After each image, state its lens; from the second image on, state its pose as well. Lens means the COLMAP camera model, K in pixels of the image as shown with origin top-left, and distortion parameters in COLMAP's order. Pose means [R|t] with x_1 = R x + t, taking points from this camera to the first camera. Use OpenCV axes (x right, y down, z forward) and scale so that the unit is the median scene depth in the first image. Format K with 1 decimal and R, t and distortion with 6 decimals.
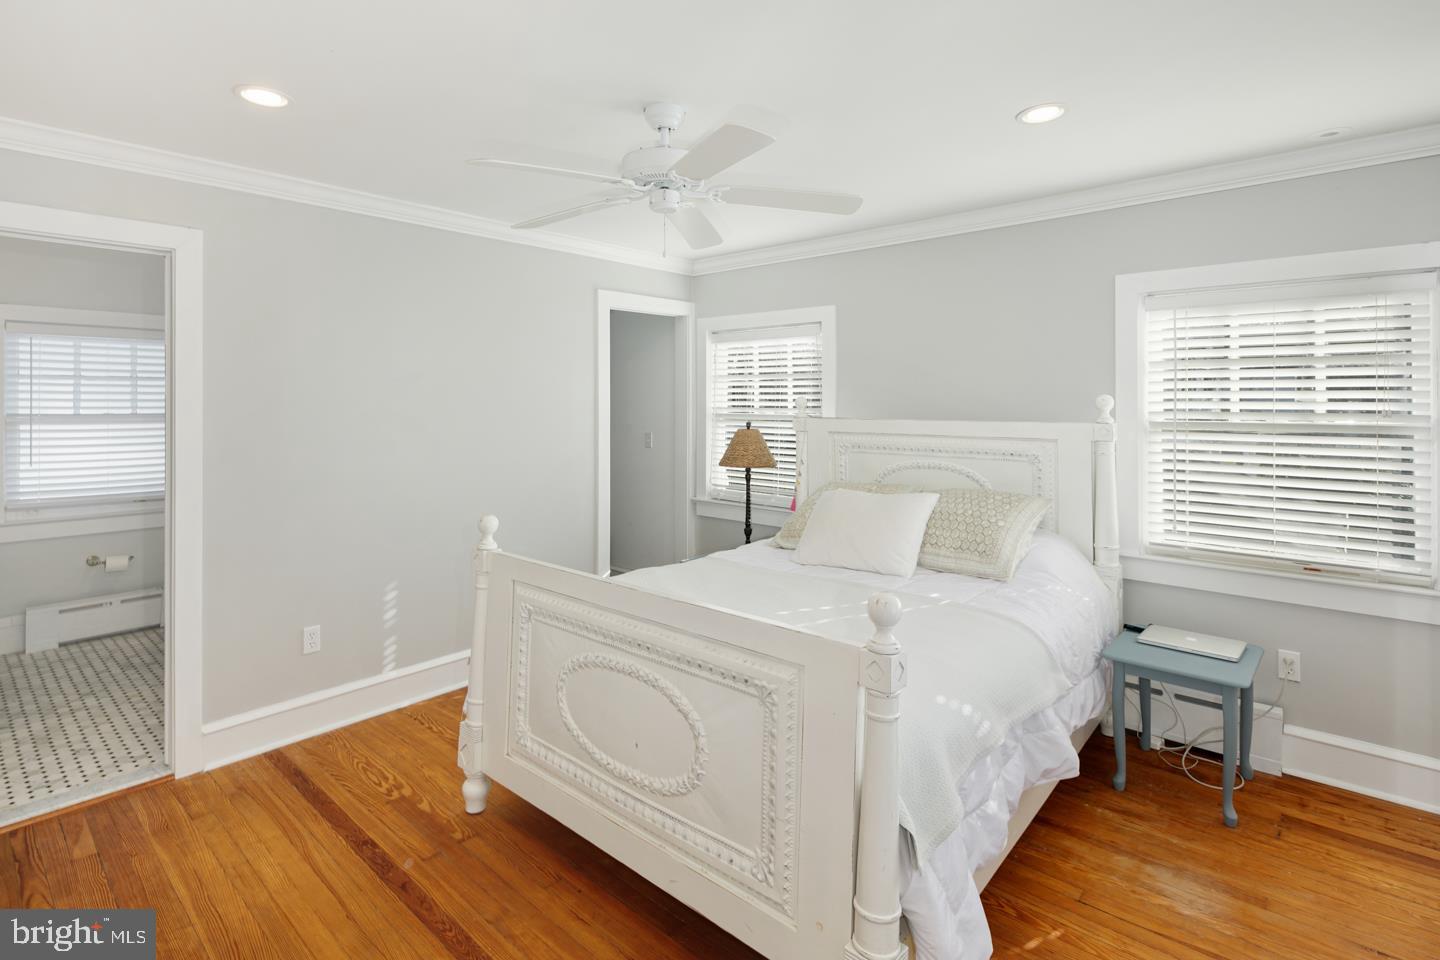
lens RADIAL K [[697.9, 0, 704.9], [0, 697.9, 430.1], [0, 0, 1]] dist [0.003359, 0.000366]
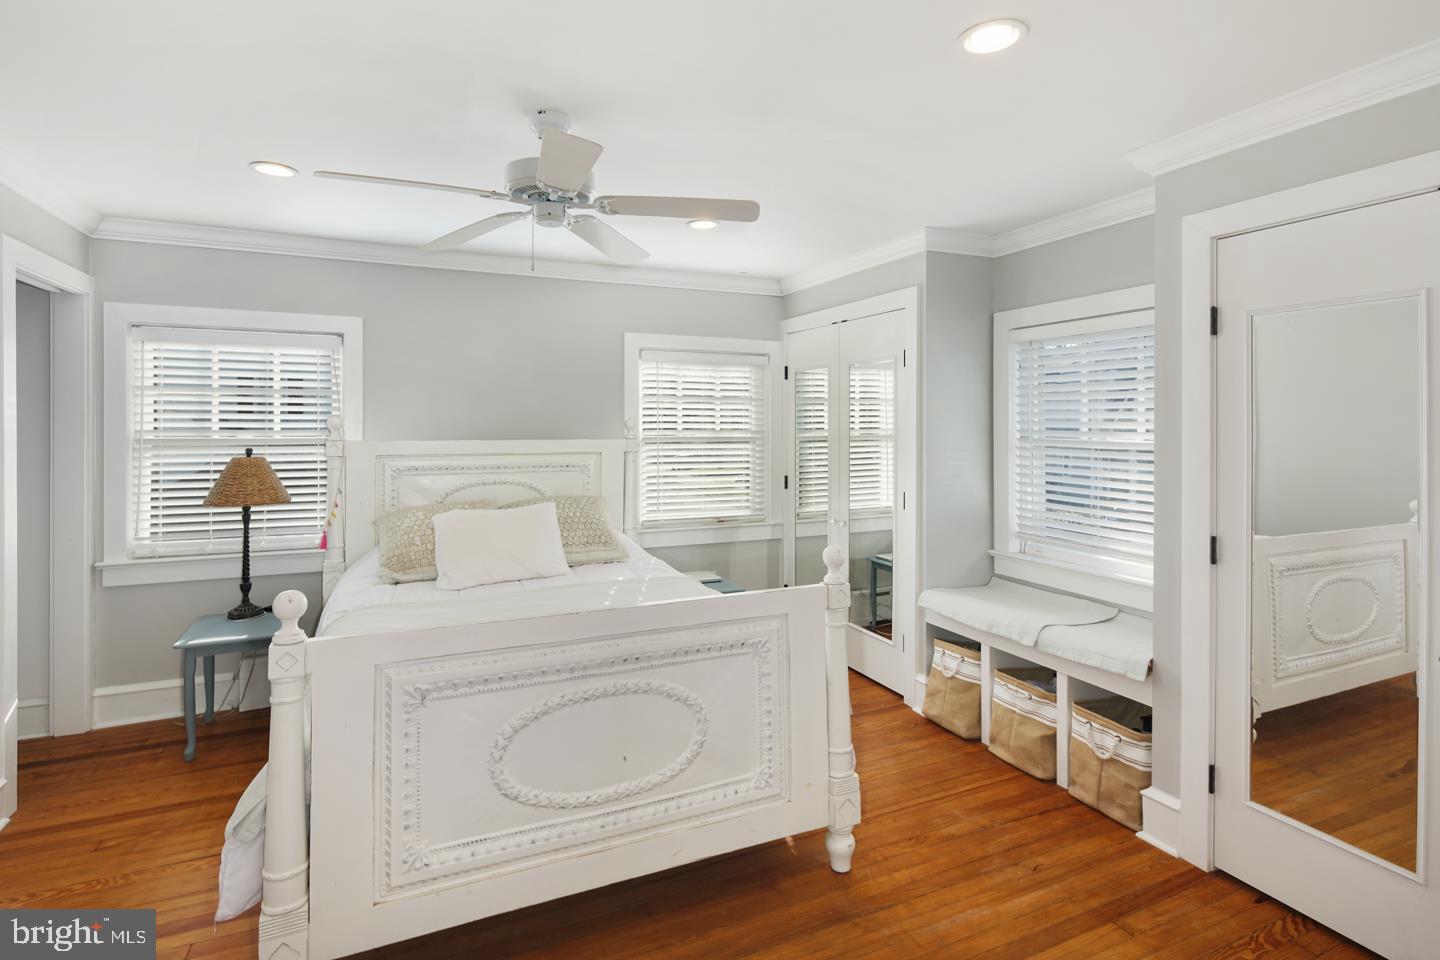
lens RADIAL K [[693.3, 0, 695.2], [0, 693.3, 452.2], [0, 0, 1]] dist [0.004857, -0.000301]
pose [[0.429188, -0.038256, 0.902405, -0.453399], [0.034958, 0.999058, 0.025727, -0.010641], [-0.902539, 0.020504, 0.430121, 0.215908]]
